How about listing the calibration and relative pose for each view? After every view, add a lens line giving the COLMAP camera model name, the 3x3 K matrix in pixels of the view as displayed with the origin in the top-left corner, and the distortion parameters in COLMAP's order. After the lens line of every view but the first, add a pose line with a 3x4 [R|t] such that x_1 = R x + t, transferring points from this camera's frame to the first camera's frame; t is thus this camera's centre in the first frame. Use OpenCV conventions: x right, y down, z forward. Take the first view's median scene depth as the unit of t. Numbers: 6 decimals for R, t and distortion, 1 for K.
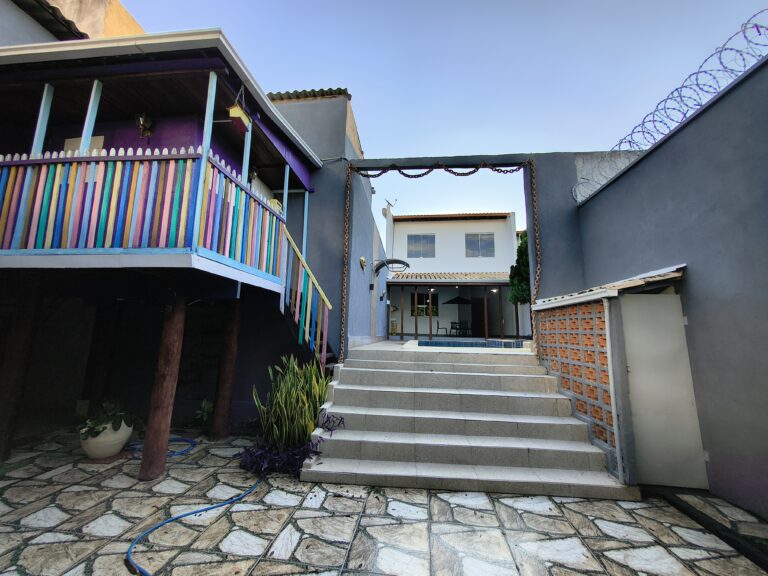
lens RADIAL K [[284.6, 0, 385.4], [0, 284.6, 291.6], [0, 0, 1]] dist [-0.001034, -0.000206]
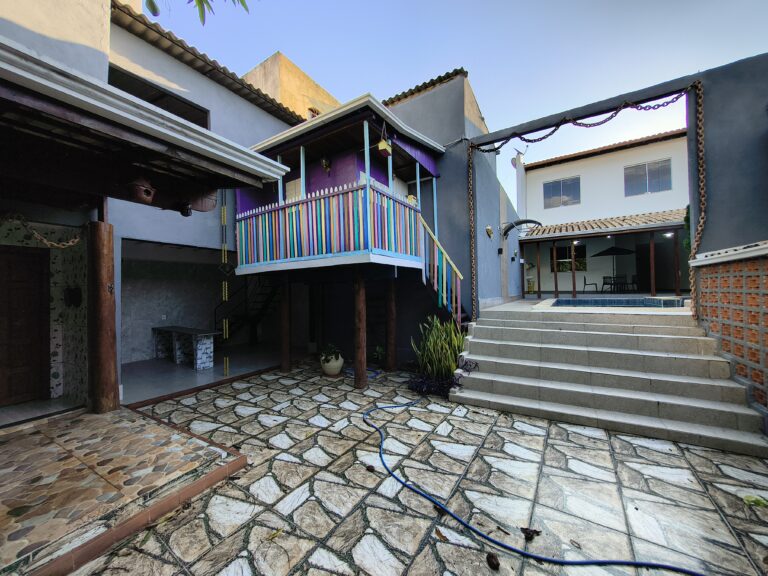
lens RADIAL K [[284.6, 0, 385.1], [0, 284.6, 288.5], [0, 0, 1]] dist [-0.001034, -0.000206]
pose [[0.895254, -0.042487, -0.443525, 0.064240], [0.101183, 0.988822, 0.109514, -0.078806], [0.433914, -0.142921, 0.889546, -0.292466]]
